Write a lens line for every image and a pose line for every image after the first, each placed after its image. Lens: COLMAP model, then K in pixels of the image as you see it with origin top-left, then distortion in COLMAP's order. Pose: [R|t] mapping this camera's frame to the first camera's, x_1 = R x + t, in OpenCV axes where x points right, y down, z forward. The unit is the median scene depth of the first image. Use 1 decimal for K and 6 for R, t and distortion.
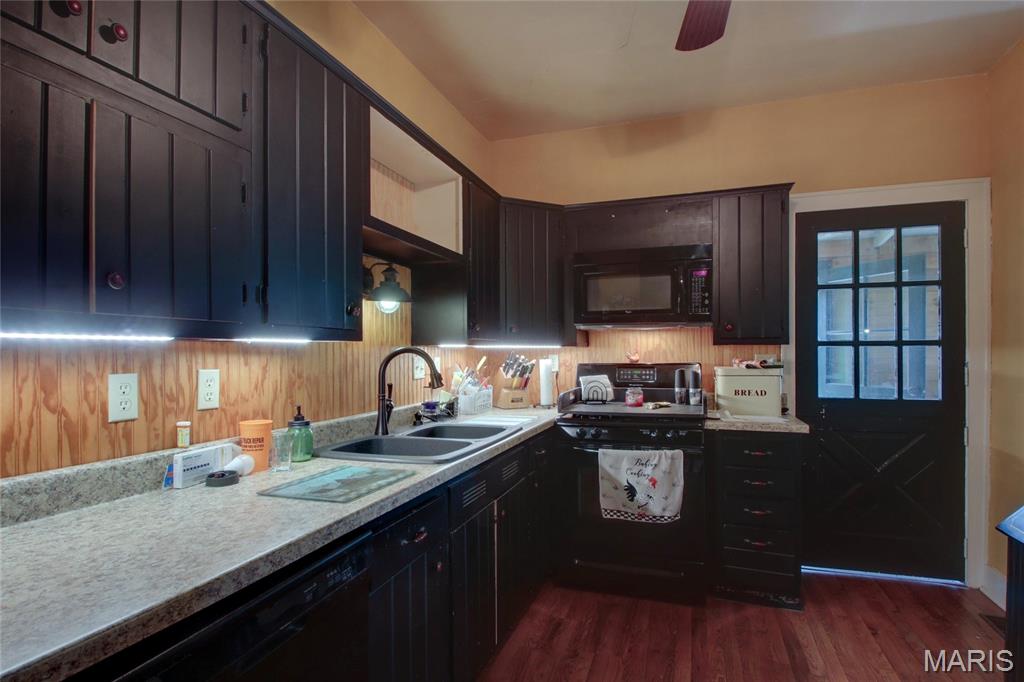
lens RADIAL K [[536.5, 0, 513.8], [0, 536.5, 342.2], [0, 0, 1]] dist [-0.003400, 0.000197]
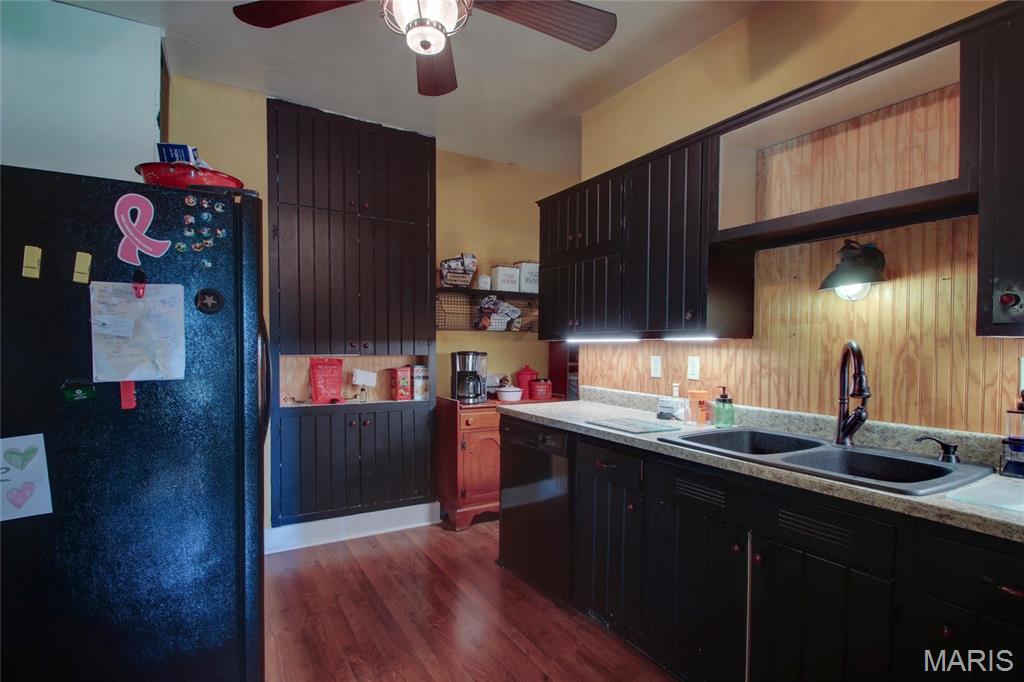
lens RADIAL K [[506.7, 0, 501.1], [0, 506.7, 354.1], [0, 0, 1]] dist [-0.001403, -0.004519]
pose [[-0.666445, 0.014739, -0.745409, 0.691024], [0.010484, 0.999891, 0.010397, 0.013961], [0.745481, -0.000886, -0.666527, 1.087545]]
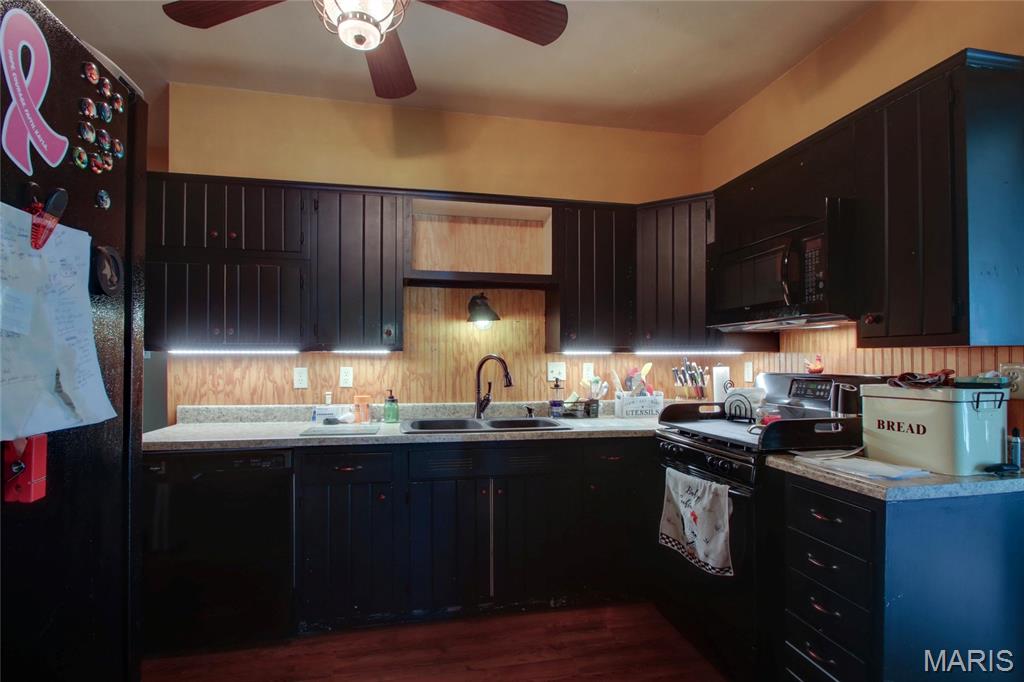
lens RADIAL K [[506.7, 0, 508.4], [0, 506.7, 349.6], [0, 0, 1]] dist [-0.001403, -0.004519]
pose [[0.485031, -0.014408, -0.874378, 0.894507], [0.014021, 0.999864, -0.008698, 0.008039], [0.874385, -0.008041, 0.485167, 0.420344]]
